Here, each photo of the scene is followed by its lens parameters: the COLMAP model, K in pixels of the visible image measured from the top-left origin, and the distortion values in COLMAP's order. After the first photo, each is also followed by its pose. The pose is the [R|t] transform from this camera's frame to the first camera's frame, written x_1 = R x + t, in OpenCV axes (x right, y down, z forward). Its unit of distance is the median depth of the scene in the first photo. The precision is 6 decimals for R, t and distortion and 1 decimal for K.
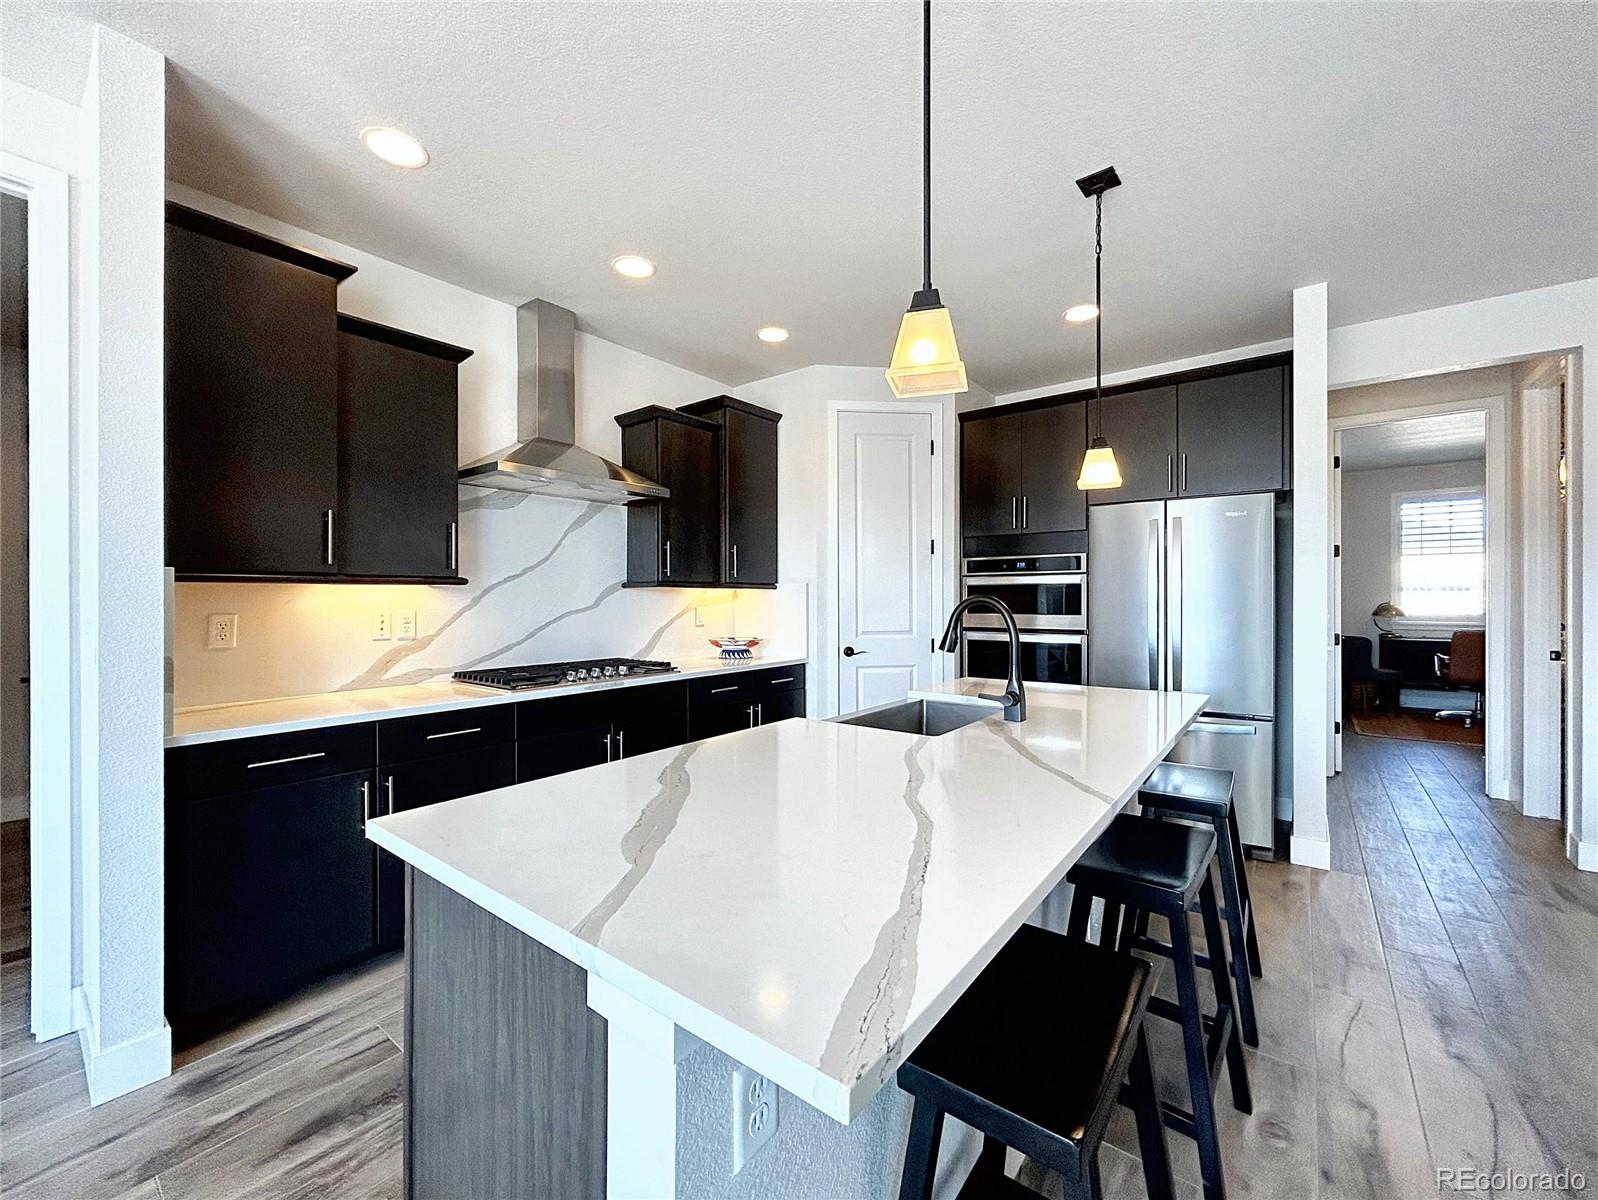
lens RADIAL K [[647.4, 0, 800.6], [0, 647.4, 590.6], [0, 0, 1]] dist [-0.000636, 0.000606]
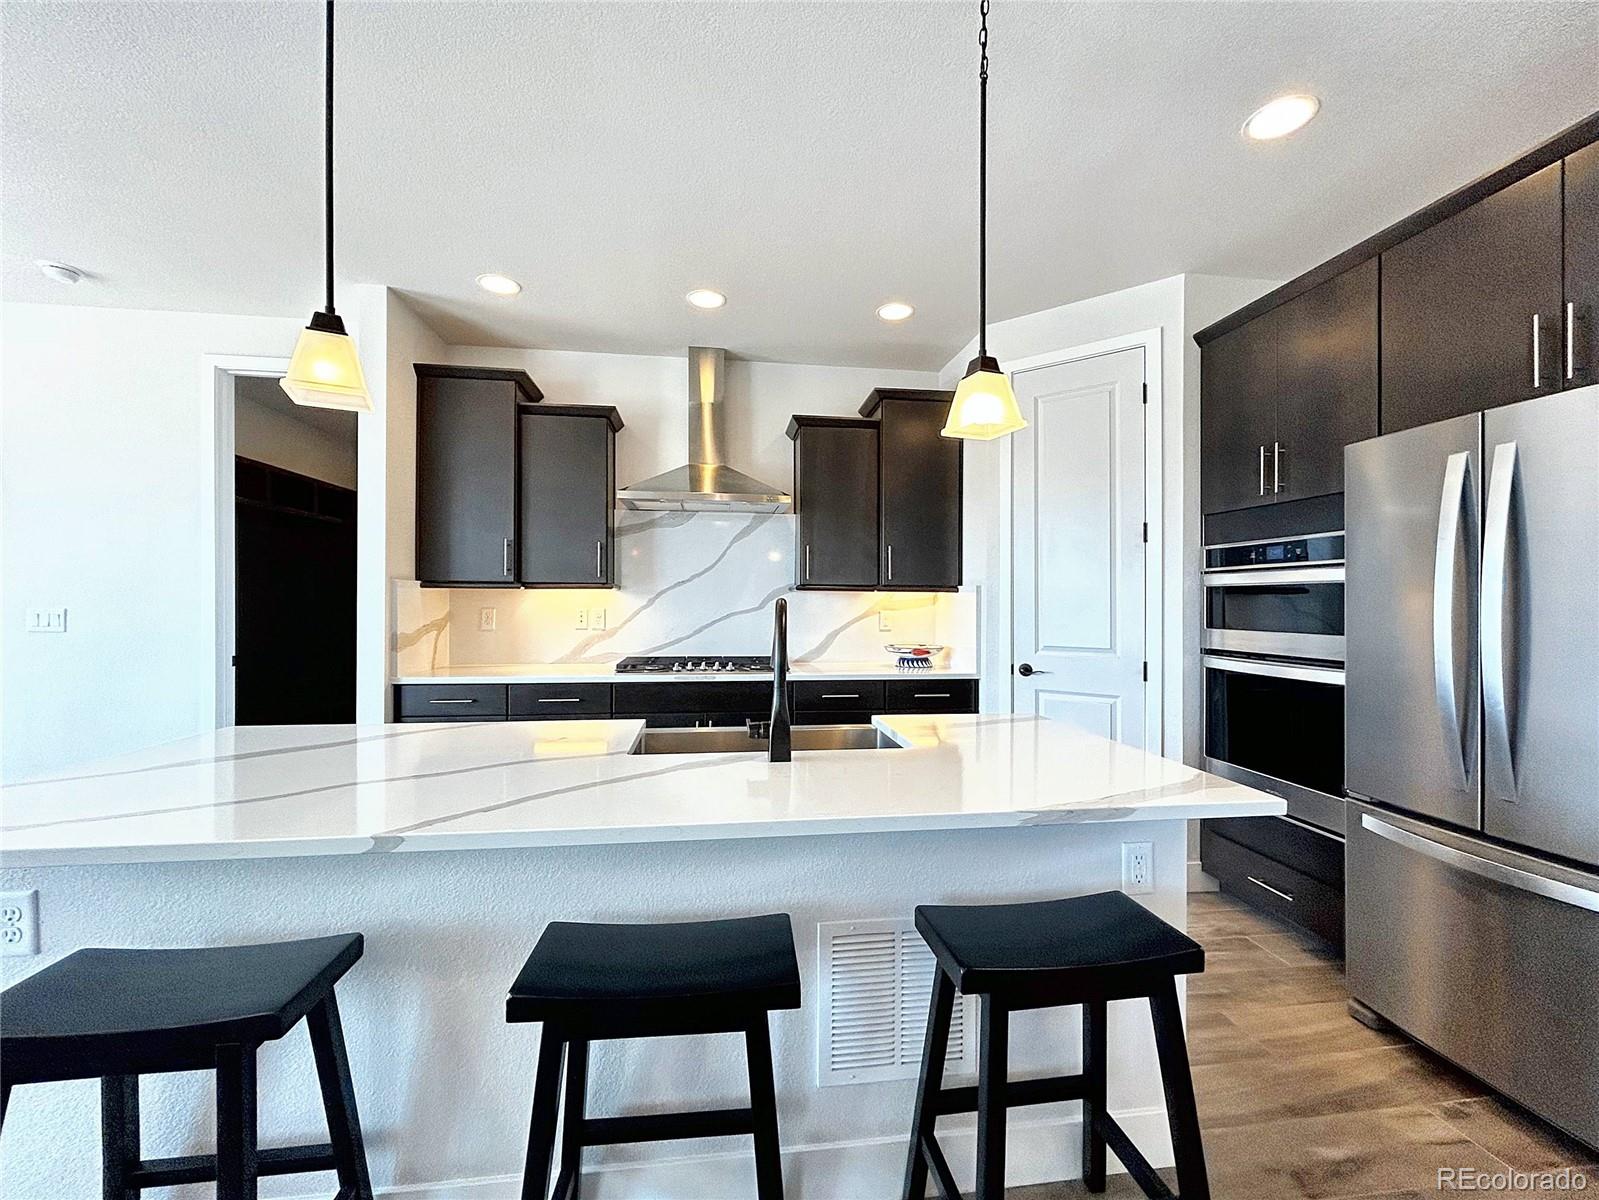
lens RADIAL K [[647.0, 0, 793.3], [0, 647.0, 587.5], [0, 0, 1]] dist [-0.000812, 0.001645]
pose [[0.710794, -0.007067, -0.703365, 0.476323], [-0.000984, 0.999939, -0.011042, 0.001407], [0.703400, 0.008541, 0.710743, 0.247467]]
